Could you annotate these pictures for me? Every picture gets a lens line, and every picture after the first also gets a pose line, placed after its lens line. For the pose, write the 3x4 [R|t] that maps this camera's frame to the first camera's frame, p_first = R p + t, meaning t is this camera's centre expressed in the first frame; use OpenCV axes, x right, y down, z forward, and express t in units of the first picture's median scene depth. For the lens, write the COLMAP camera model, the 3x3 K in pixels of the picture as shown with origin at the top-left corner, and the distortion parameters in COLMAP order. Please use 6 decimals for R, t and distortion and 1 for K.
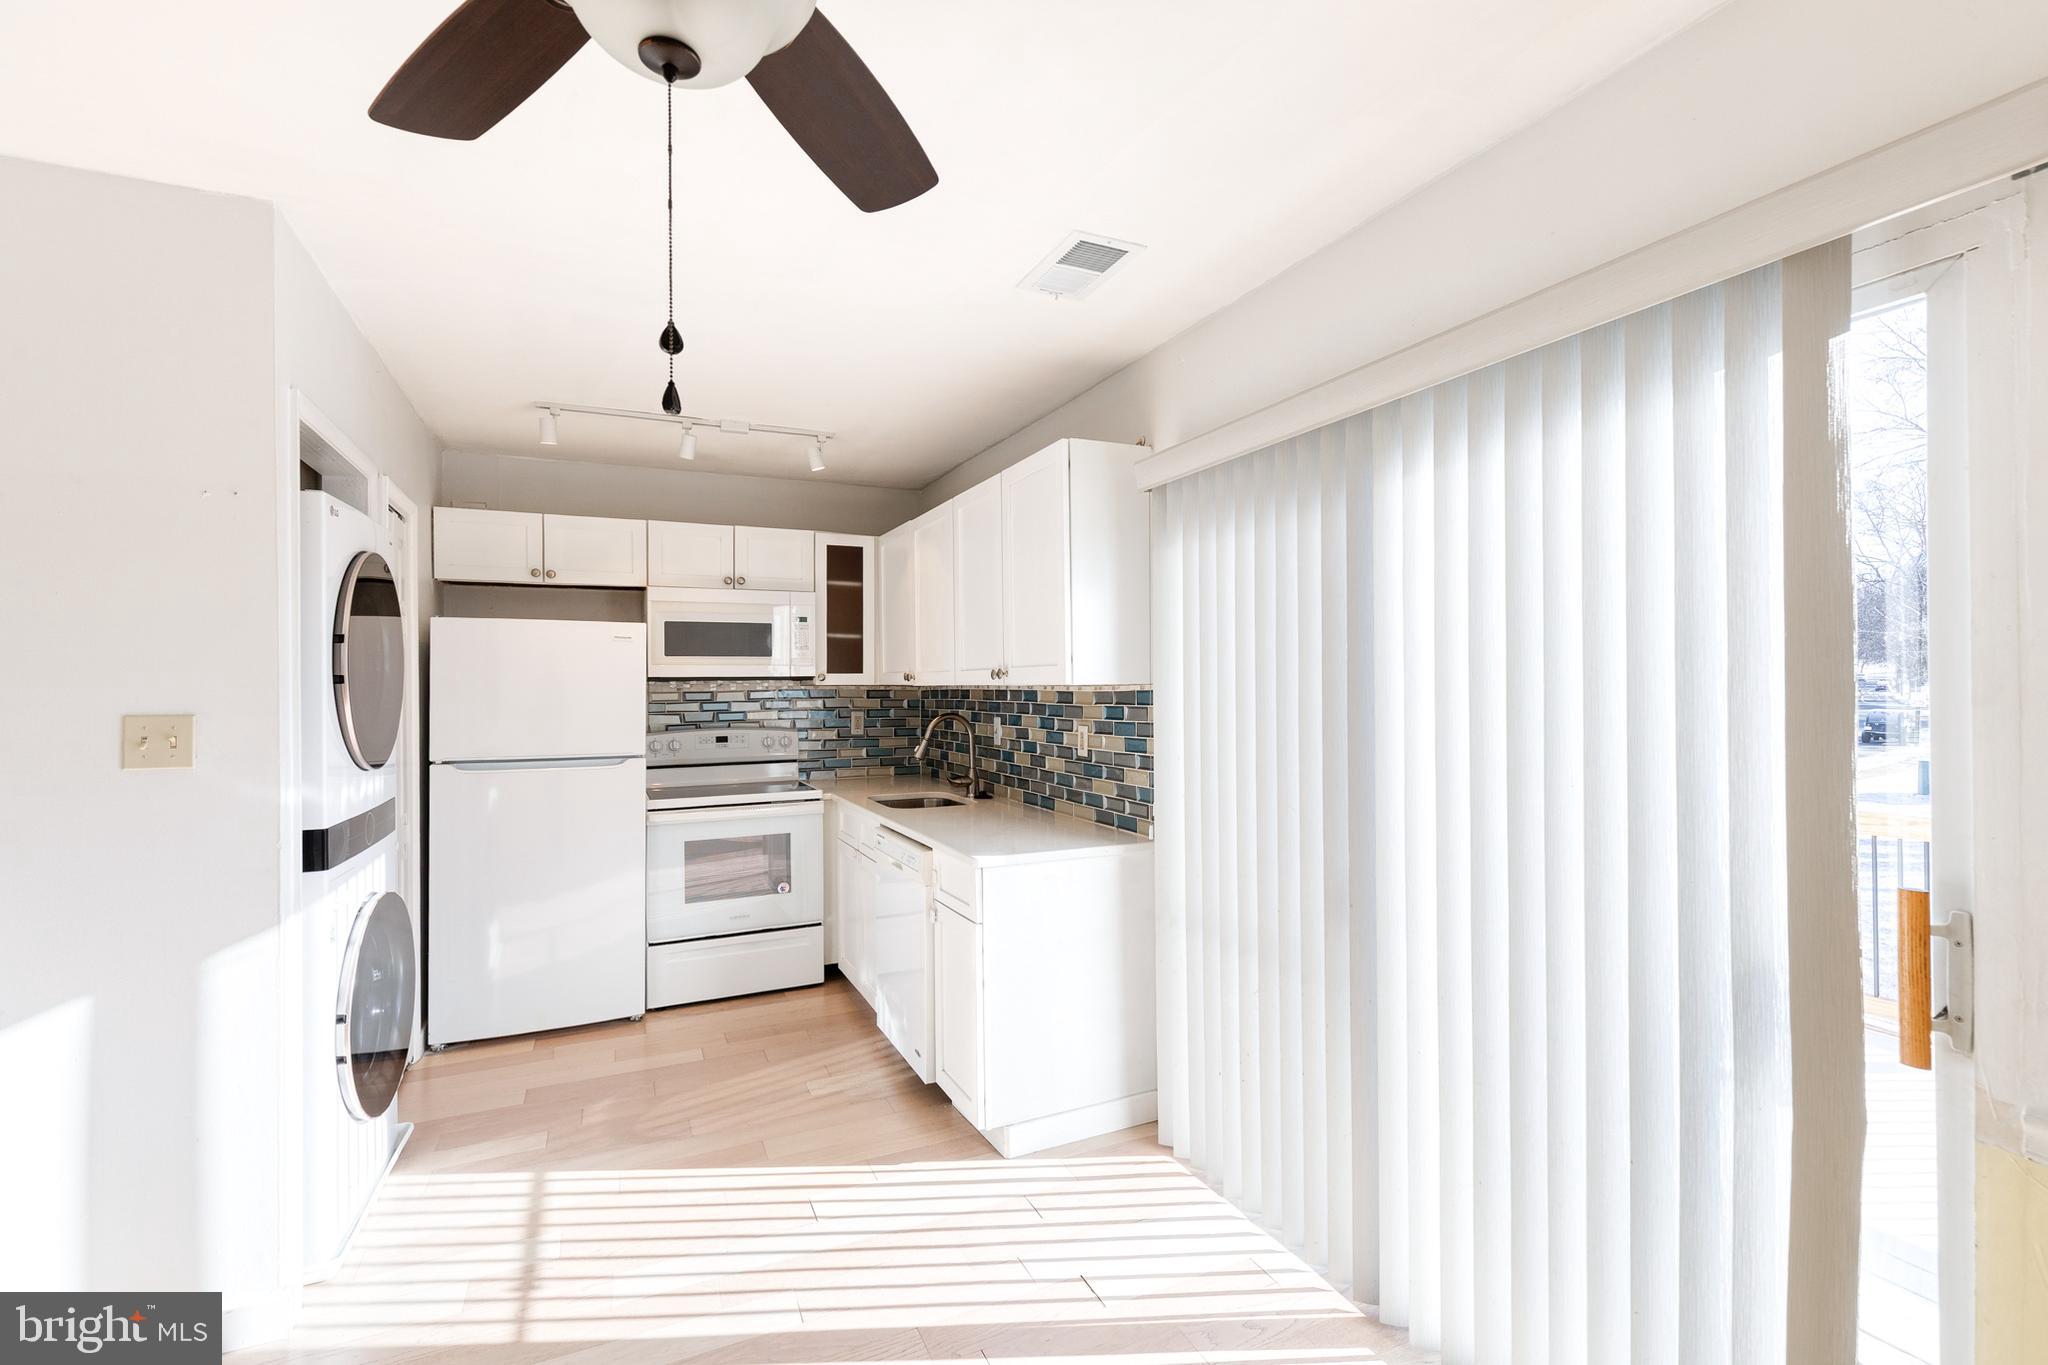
lens RADIAL K [[944.4, 0, 1039.1], [0, 944.4, 680.1], [0, 0, 1]] dist [0.005069, -0.002086]
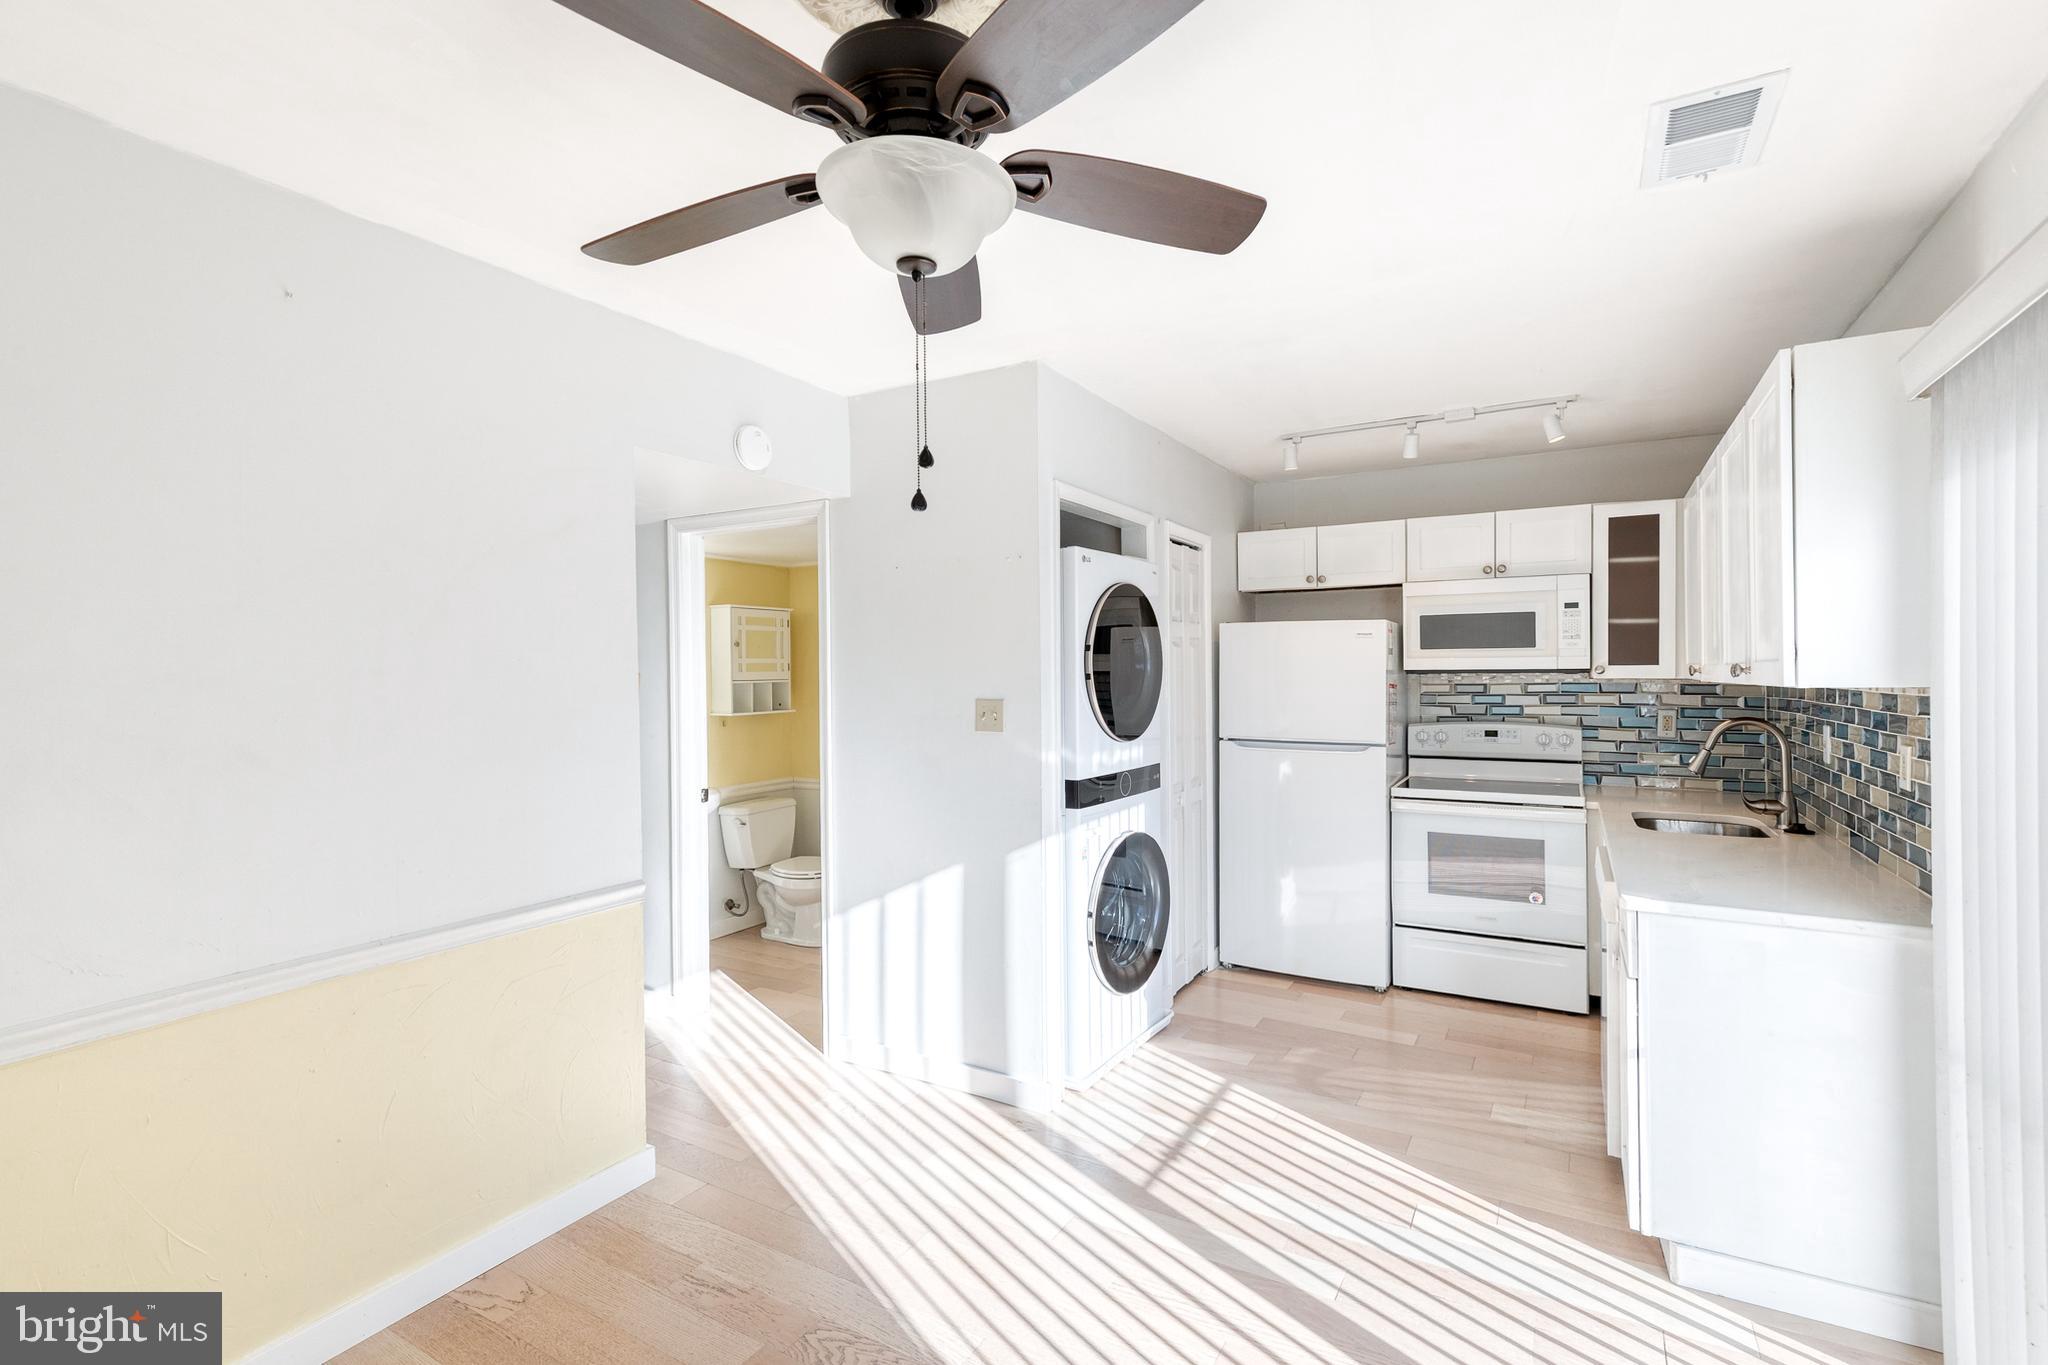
lens RADIAL K [[944.4, 0, 1042.9], [0, 944.4, 675.1], [0, 0, 1]] dist [0.005069, -0.002086]
pose [[0.558284, 0.007104, -0.829620, 0.268354], [0.004267, 0.999926, 0.011435, -0.013109], [0.829639, -0.009924, 0.558212, 0.100386]]
